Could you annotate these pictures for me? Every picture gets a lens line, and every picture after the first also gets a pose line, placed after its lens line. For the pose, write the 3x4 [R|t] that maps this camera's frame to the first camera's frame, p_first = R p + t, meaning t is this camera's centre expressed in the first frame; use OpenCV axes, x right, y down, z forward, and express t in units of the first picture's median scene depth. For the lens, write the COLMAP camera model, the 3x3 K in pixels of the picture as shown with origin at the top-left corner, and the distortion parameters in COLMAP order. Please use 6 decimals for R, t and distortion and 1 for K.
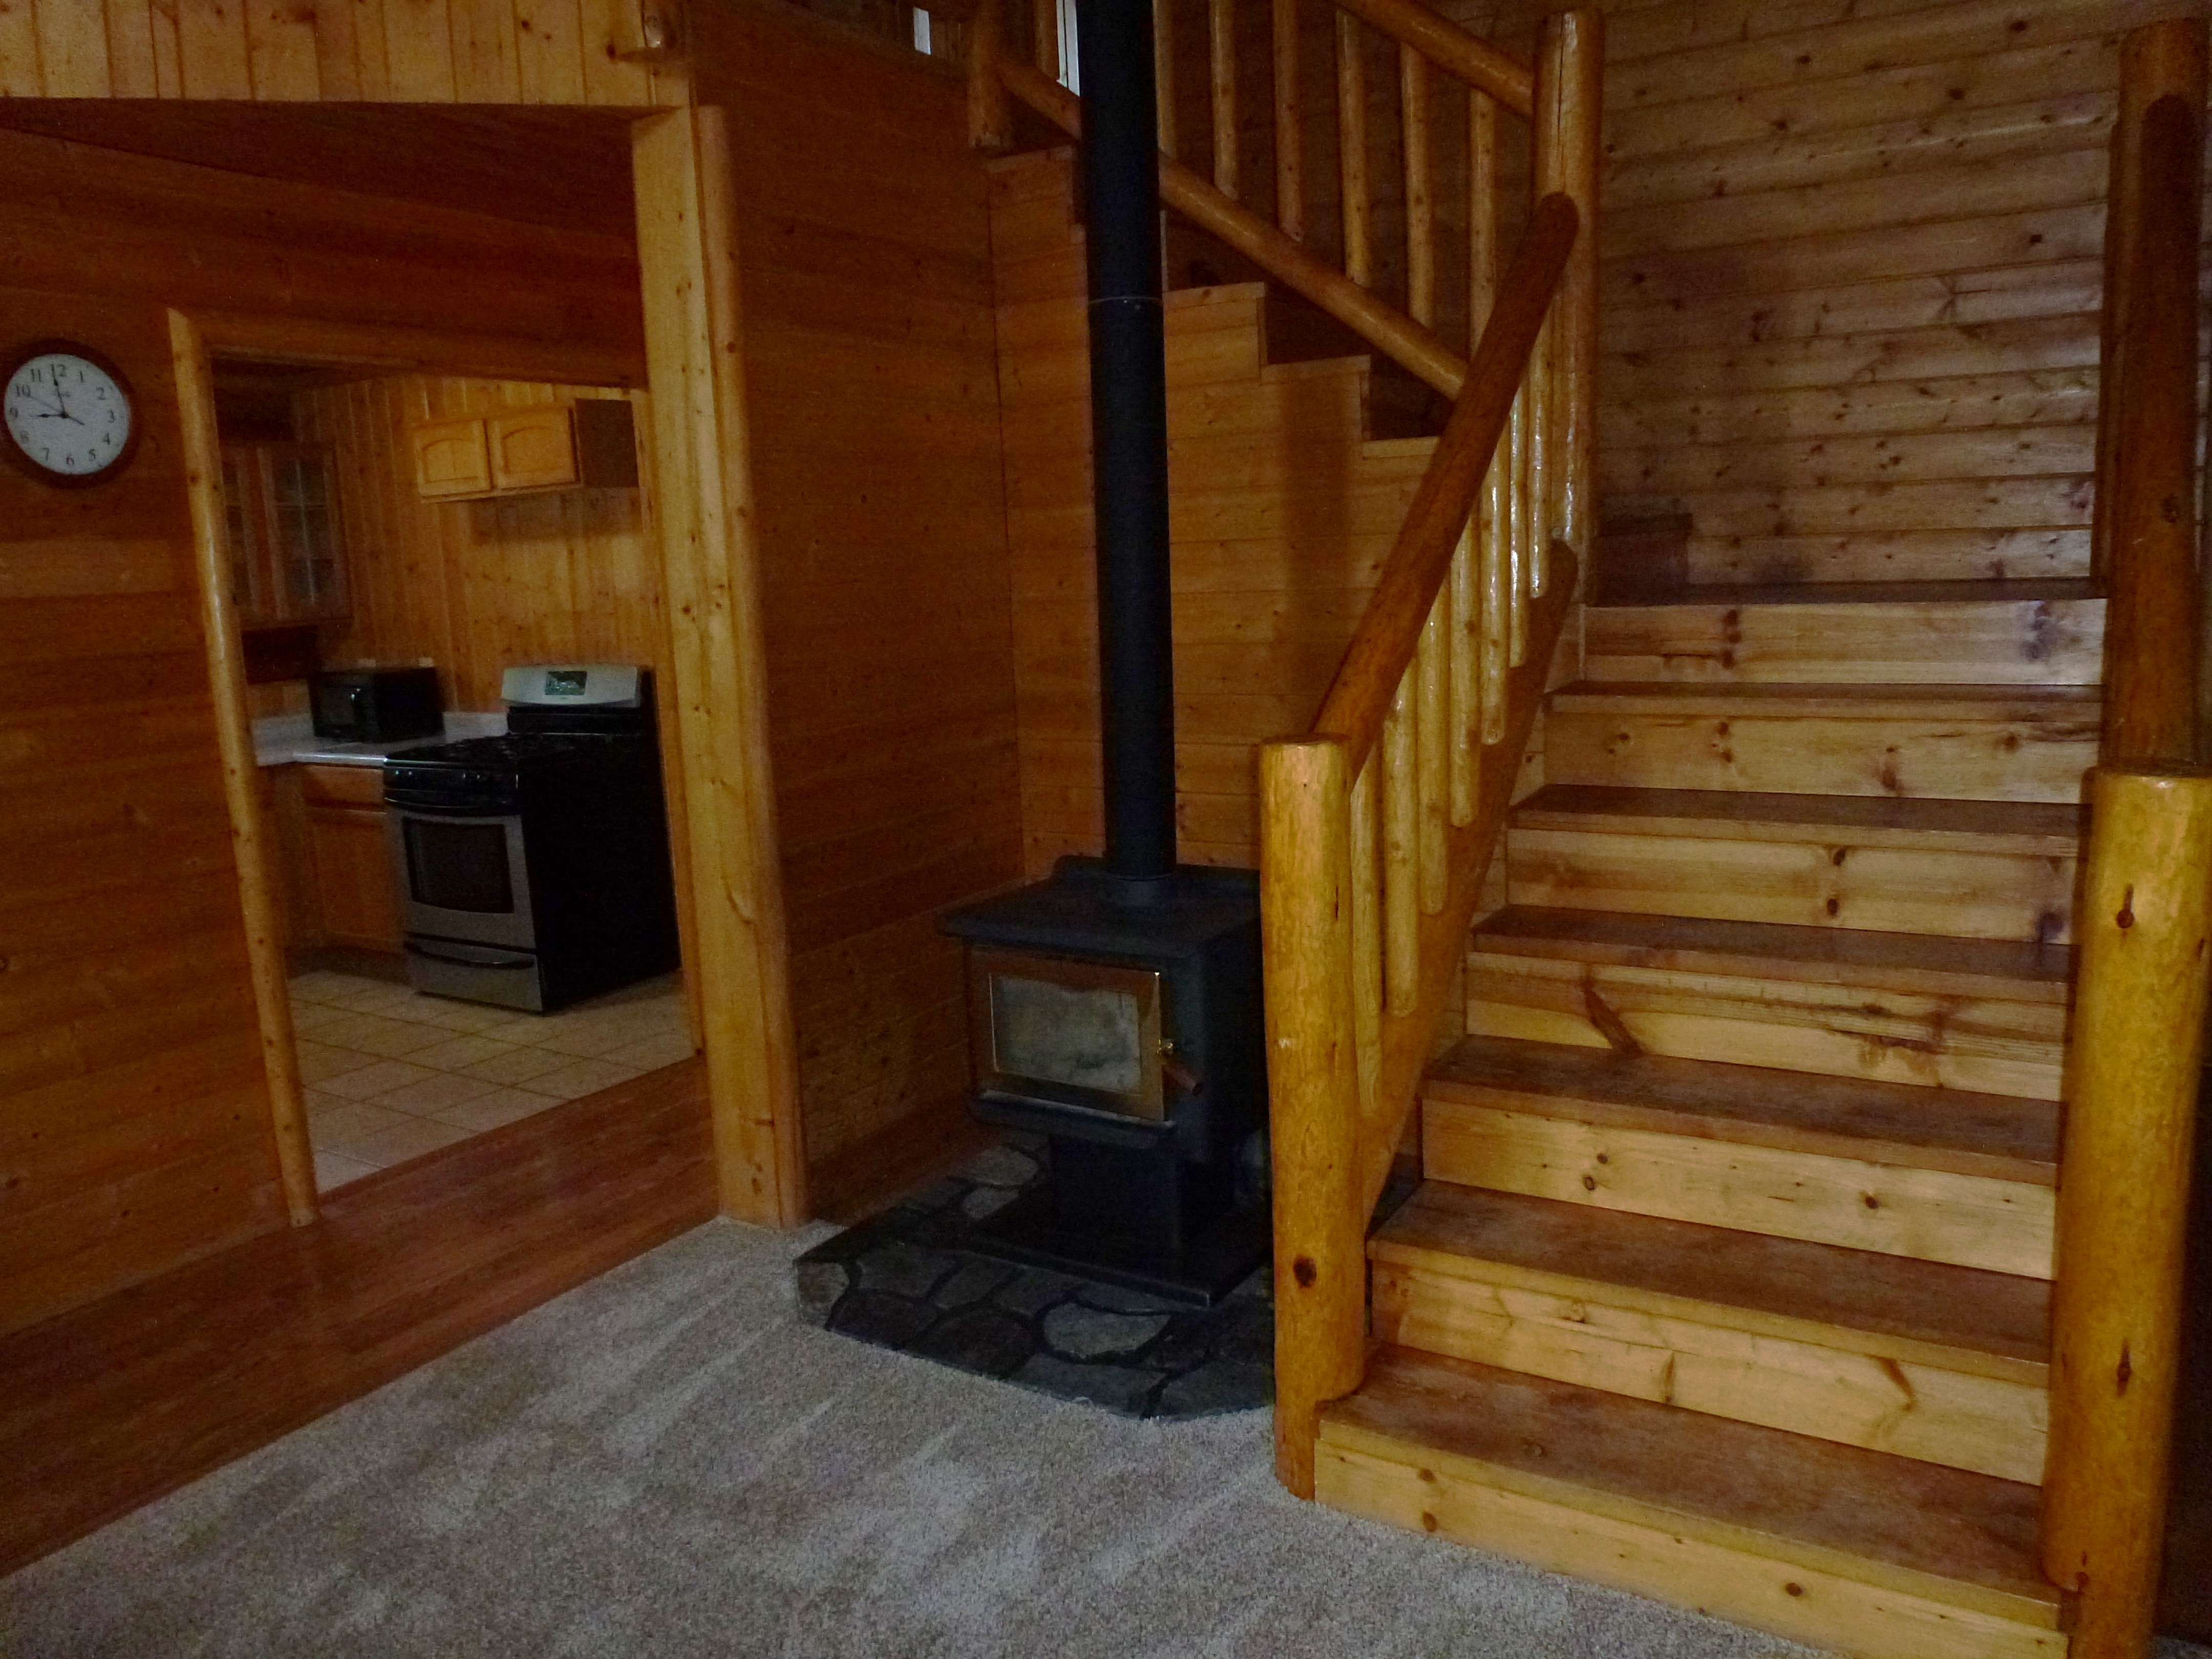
lens RADIAL K [[1596.7, 0, 1106.2], [0, 1596.7, 831.8], [0, 0, 1]] dist [-0.060095, 0.023881]
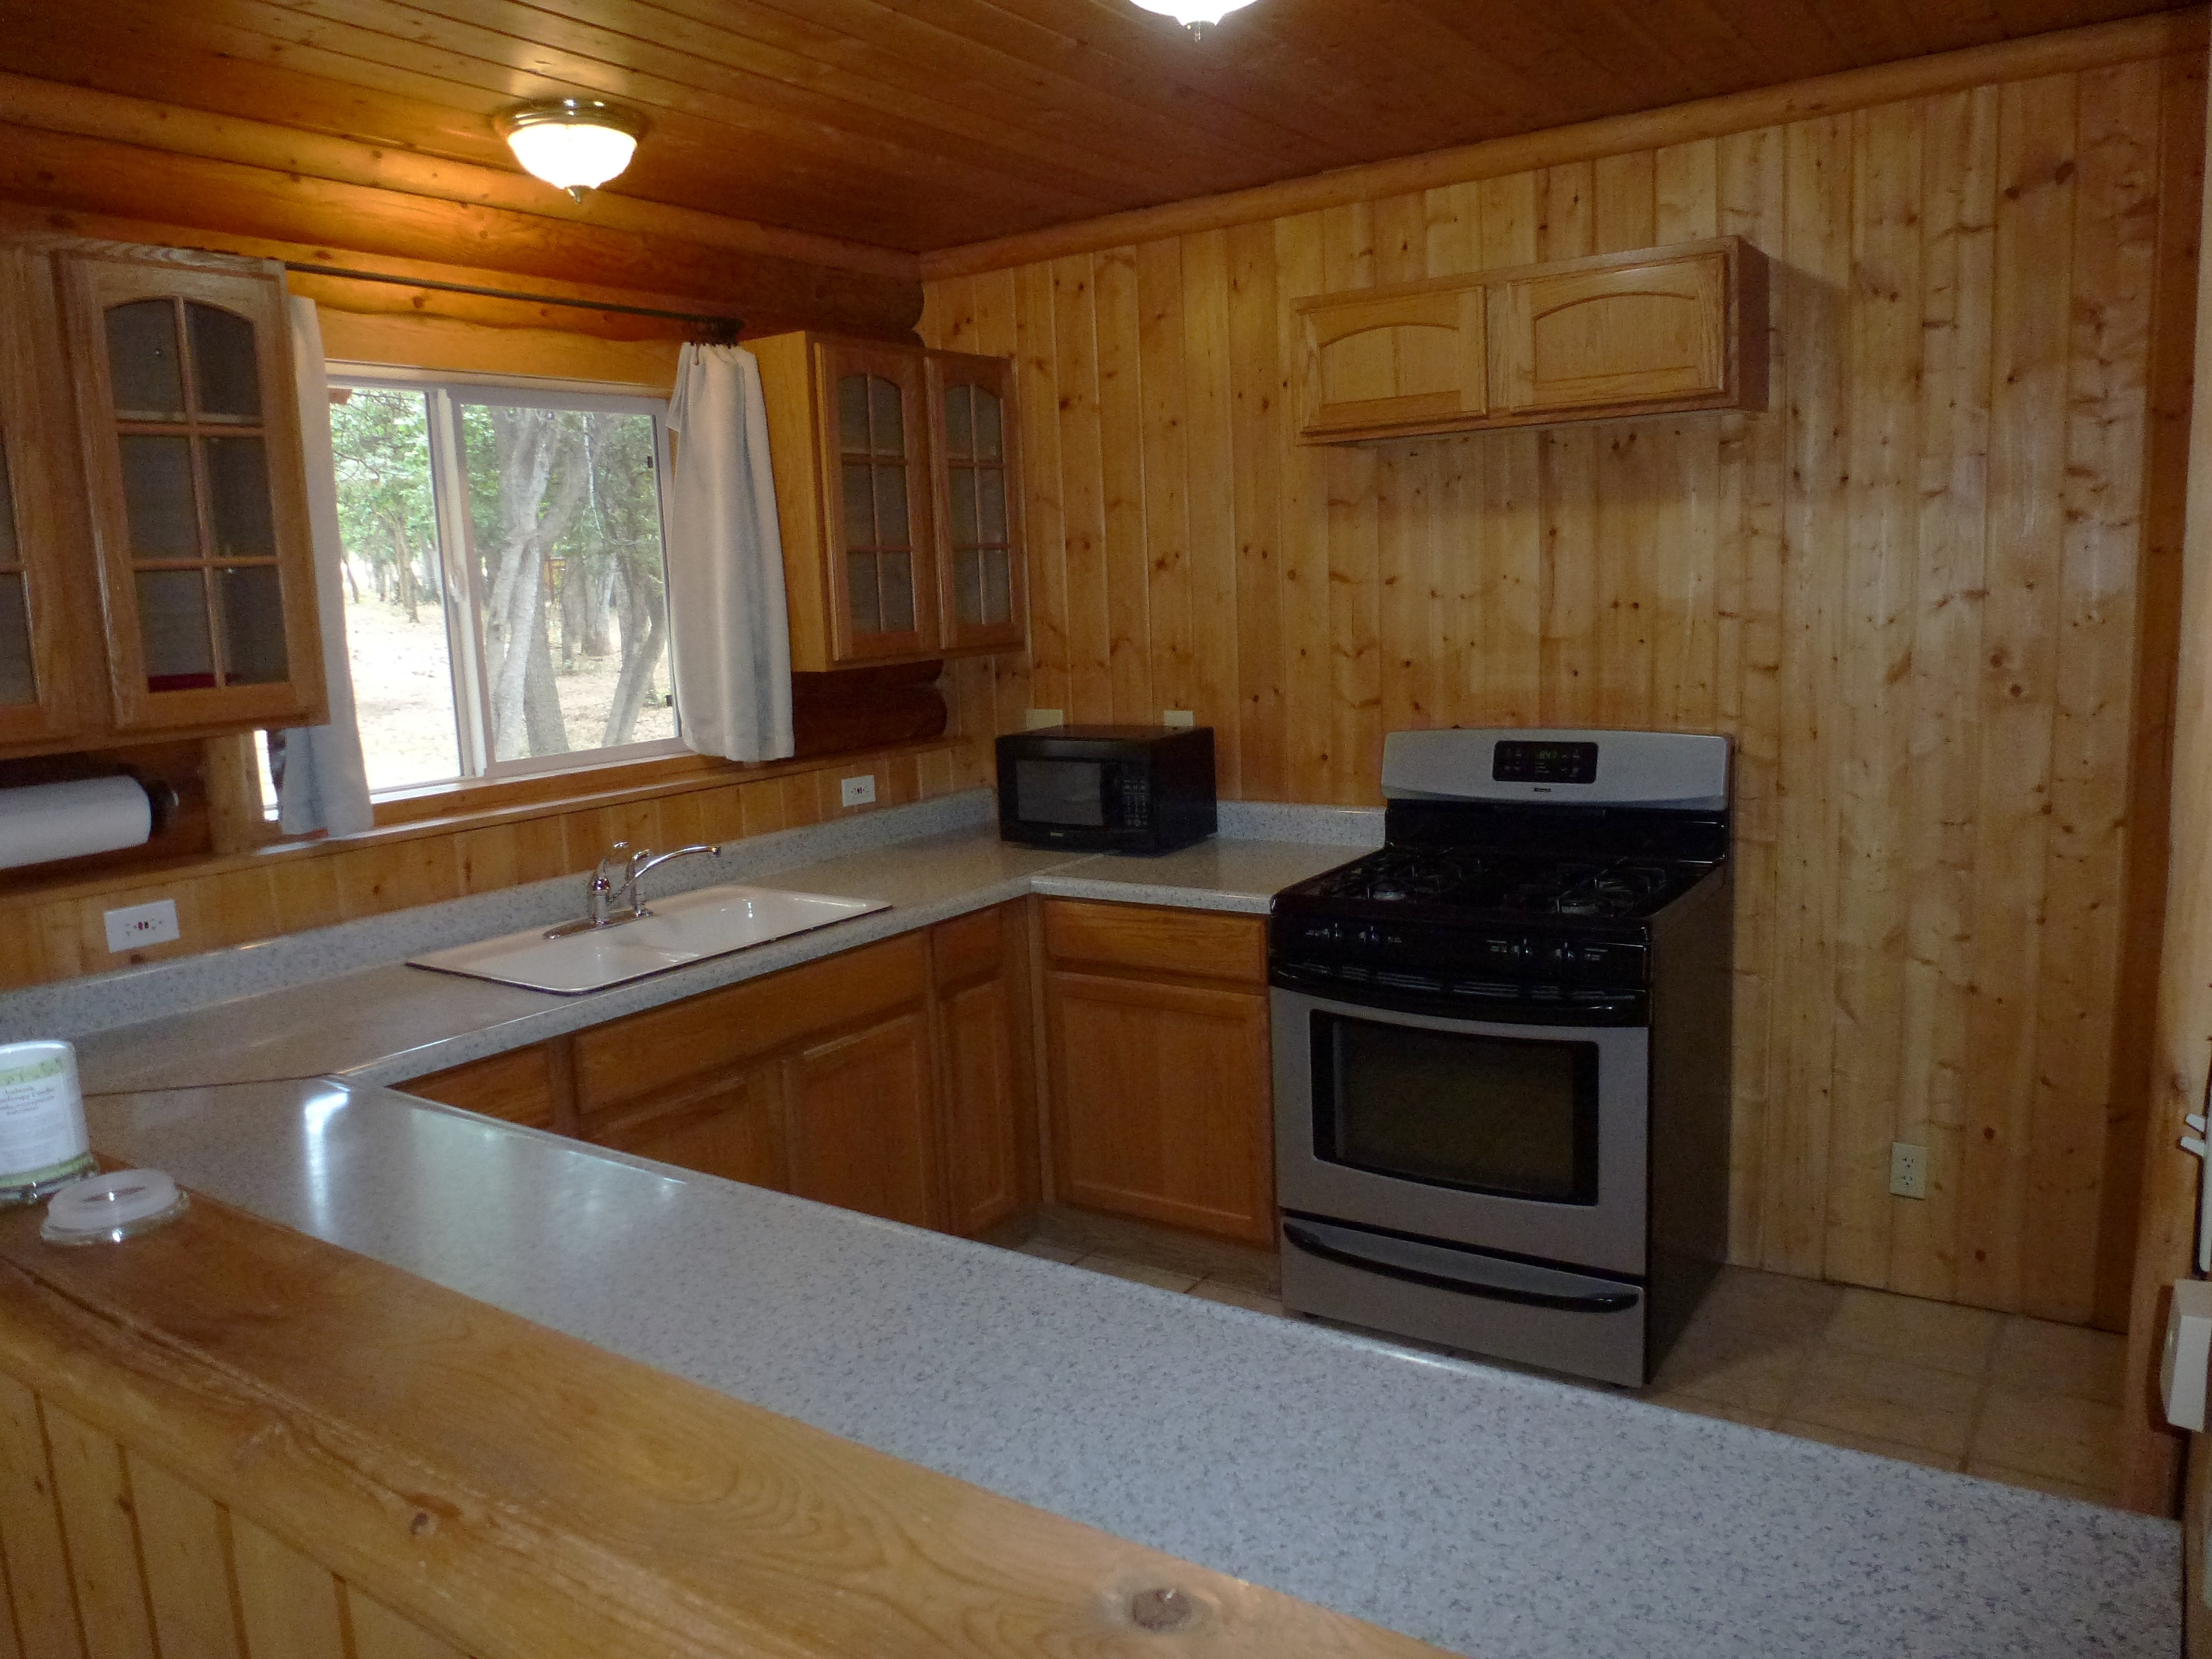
lens RADIAL K [[1596.7, 0, 1108.9], [0, 1596.7, 841.6], [0, 0, 1]] dist [-0.060095, 0.023881]
pose [[0.998944, 0.007458, -0.045342, -0.859788], [-0.007933, 0.999915, -0.010310, -0.107014], [0.045262, 0.010659, 0.998918, 0.776278]]
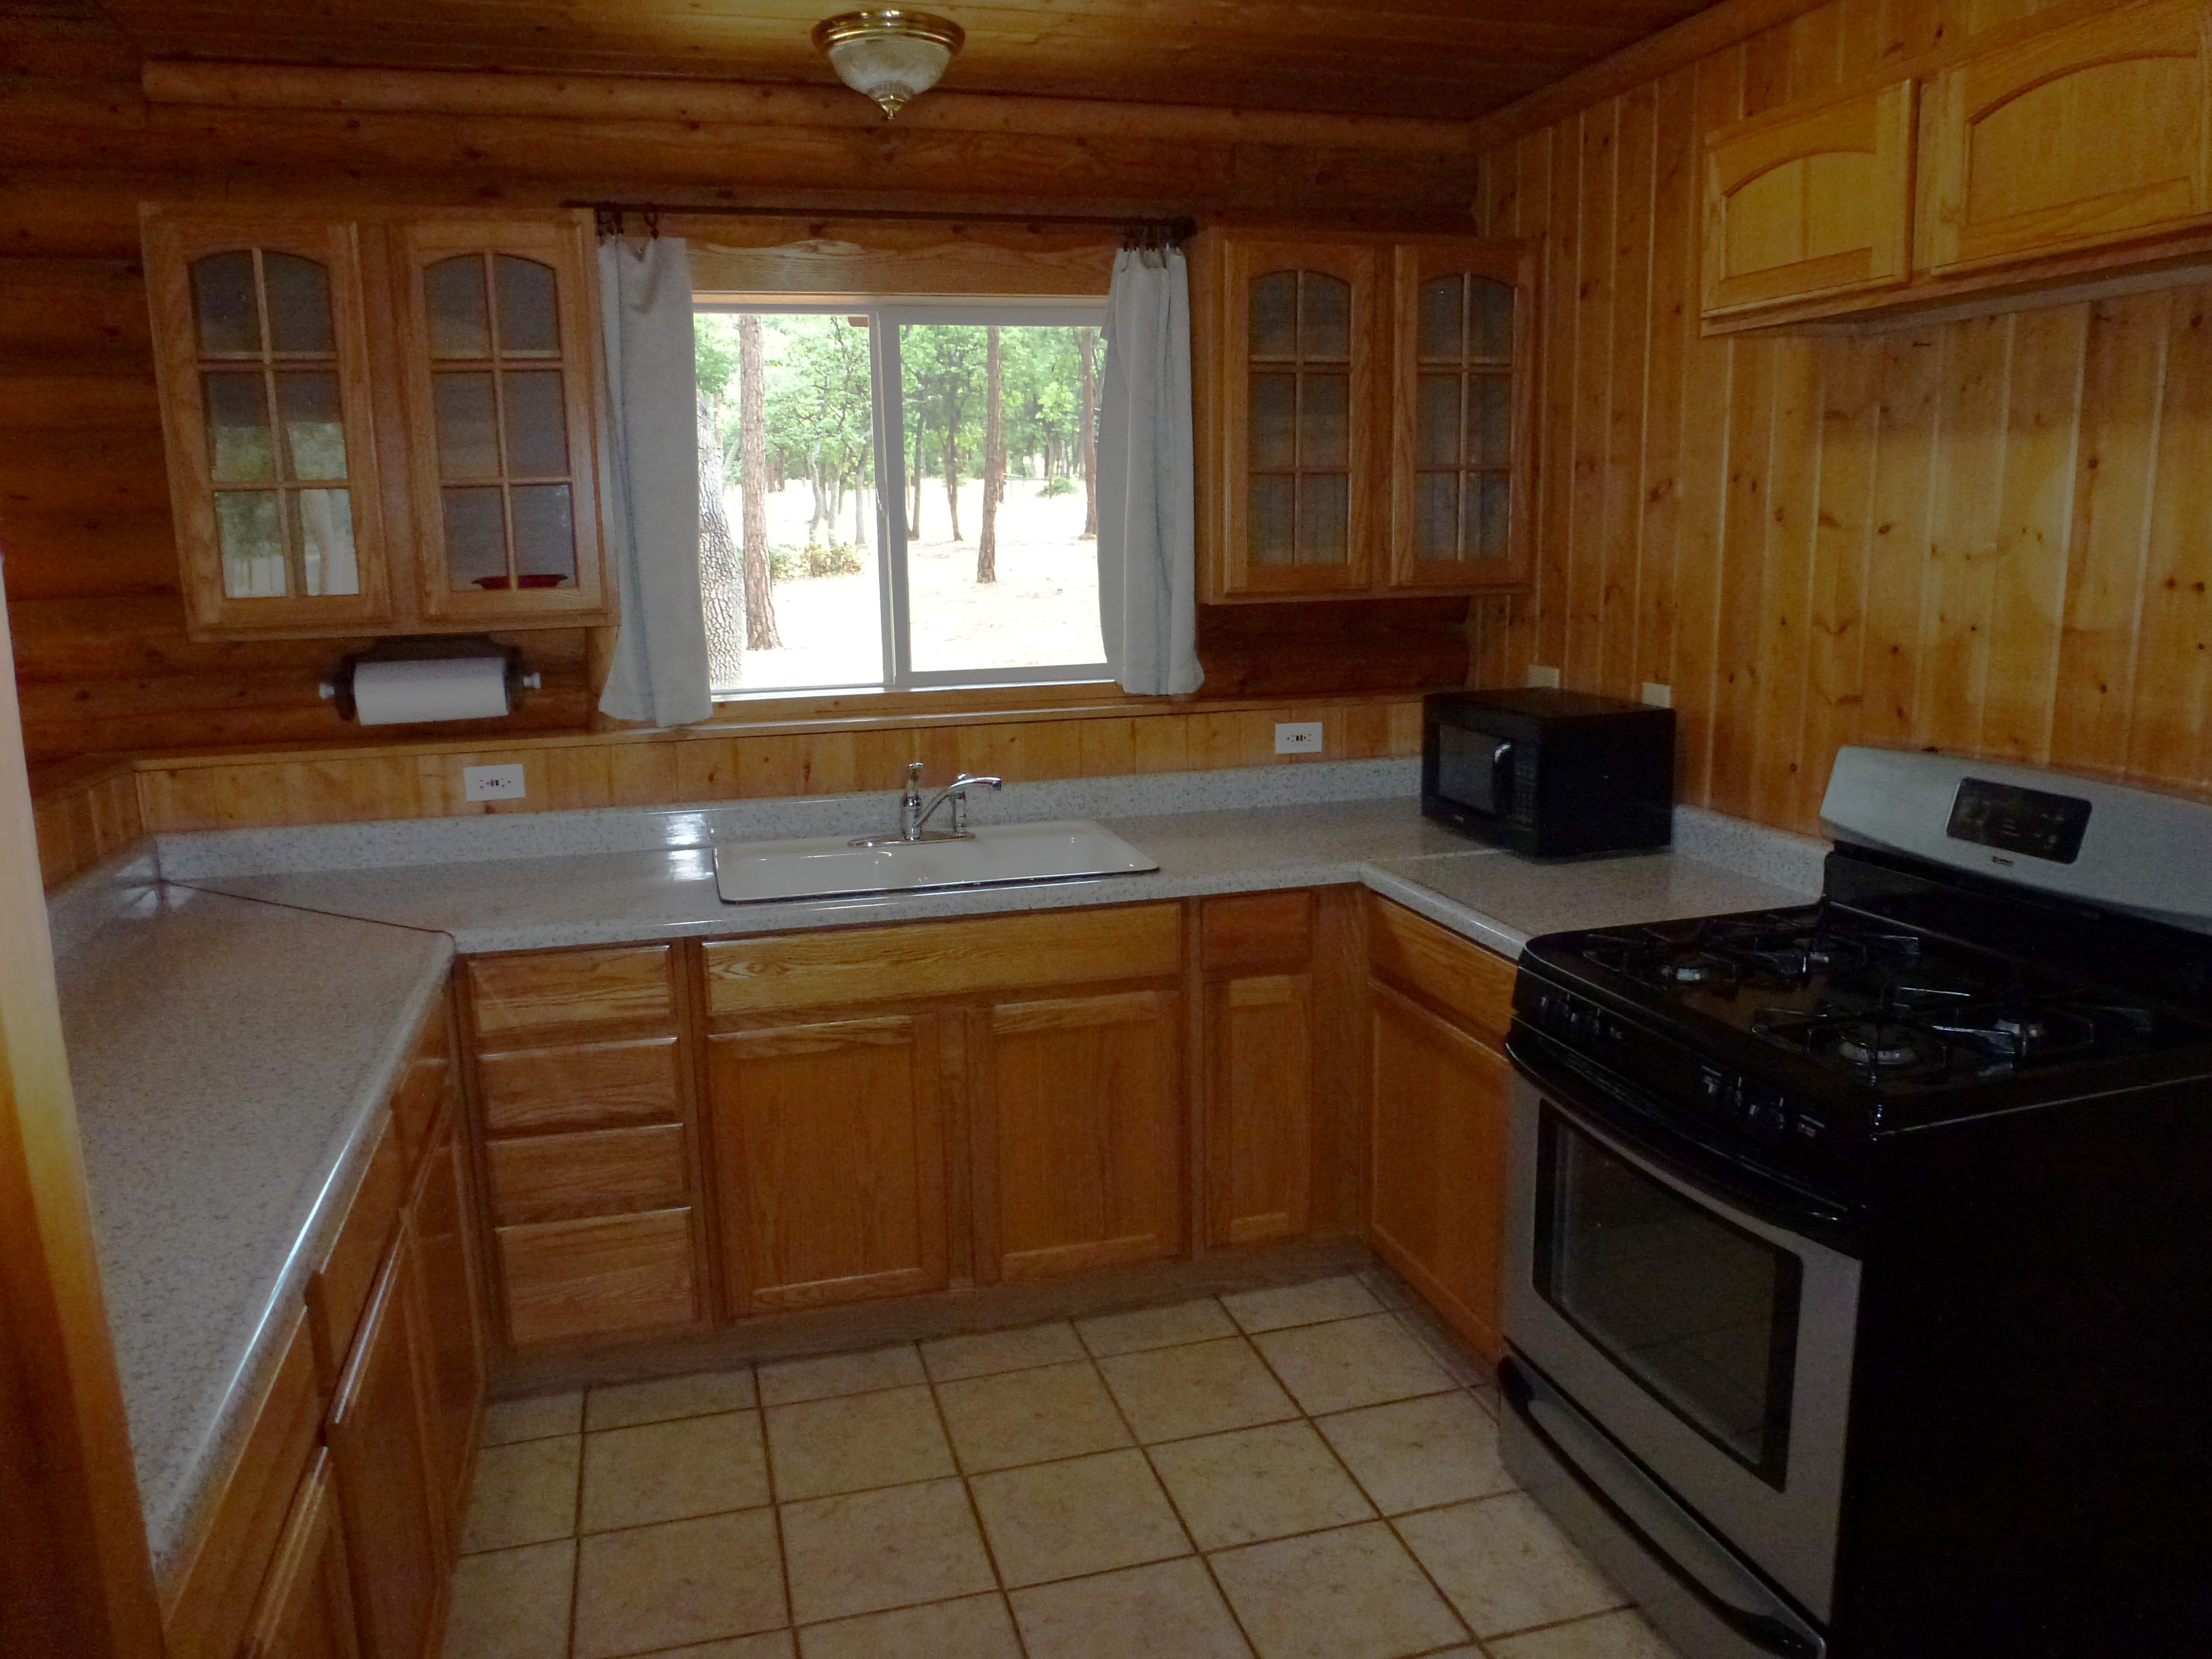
lens RADIAL K [[1596.7, 0, 1100.8], [0, 1596.7, 838.0], [0, 0, 1]] dist [-0.060095, 0.023881]
pose [[0.737606, 0.161989, -0.655512, -0.471210], [-0.131158, 0.986679, 0.096242, -0.177431], [0.662370, 0.014987, 0.749027, 1.070106]]
